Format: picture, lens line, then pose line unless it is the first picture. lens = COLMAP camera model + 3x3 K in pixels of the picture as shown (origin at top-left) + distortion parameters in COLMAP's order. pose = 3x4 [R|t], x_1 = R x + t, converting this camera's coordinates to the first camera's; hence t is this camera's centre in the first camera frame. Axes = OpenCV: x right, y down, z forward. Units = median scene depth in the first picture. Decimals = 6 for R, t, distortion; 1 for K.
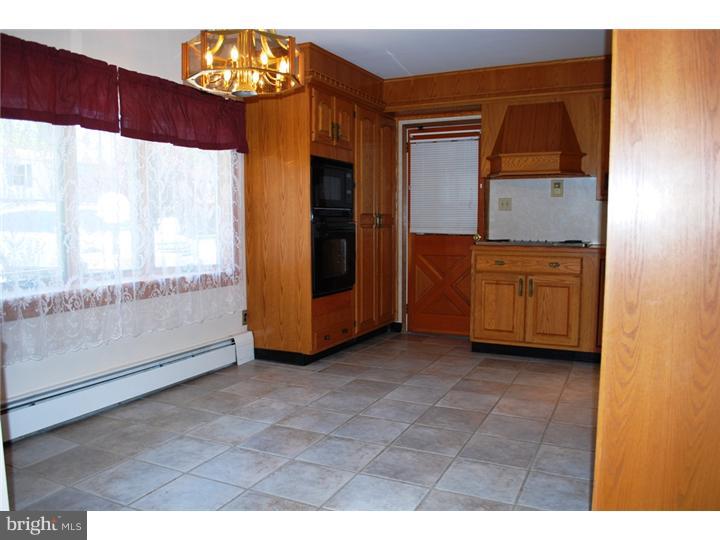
lens RADIAL K [[575.2, 0, 360.0], [0, 575.2, 270.0], [0, 0, 1]] dist [-0.065616, 0.006120]
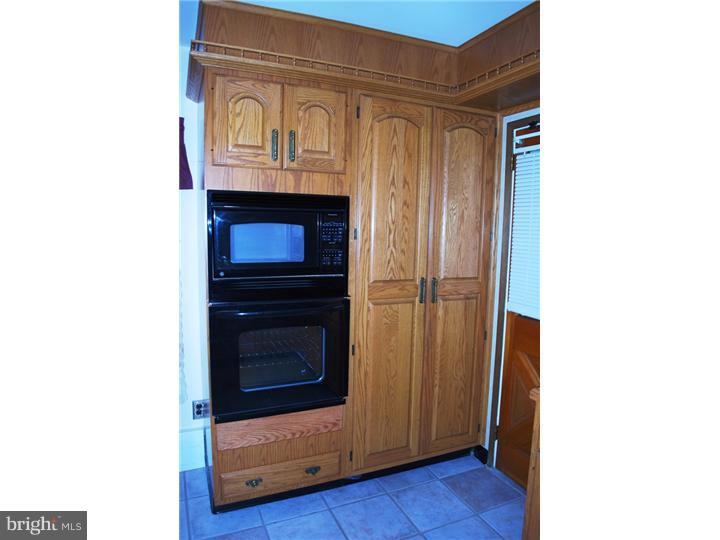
lens RADIAL K [[419.1, 0, 360.0], [0, 419.1, 270.0], [0, 0, 1]] dist [-0.001121, 0.000243]
pose [[0.765791, 0.080039, -0.638089, 0.292883], [-0.069775, 0.996708, 0.041283, -0.135040], [0.639293, 0.012909, 0.768855, 0.695700]]
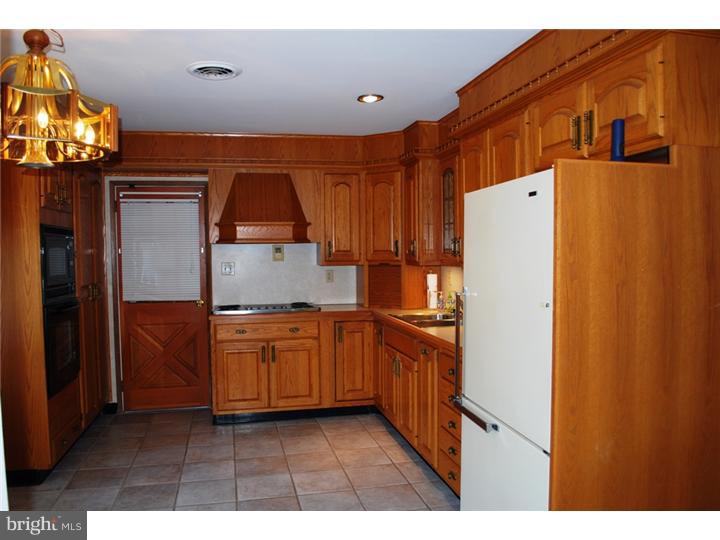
lens RADIAL K [[575.2, 0, 360.0], [0, 575.2, 270.0], [0, 0, 1]] dist [-0.065616, 0.006120]
pose [[0.784338, -0.028856, 0.619663, -0.207277], [0.063860, 0.997366, -0.034385, -0.071674], [-0.617038, 0.066541, 0.784115, 0.087207]]
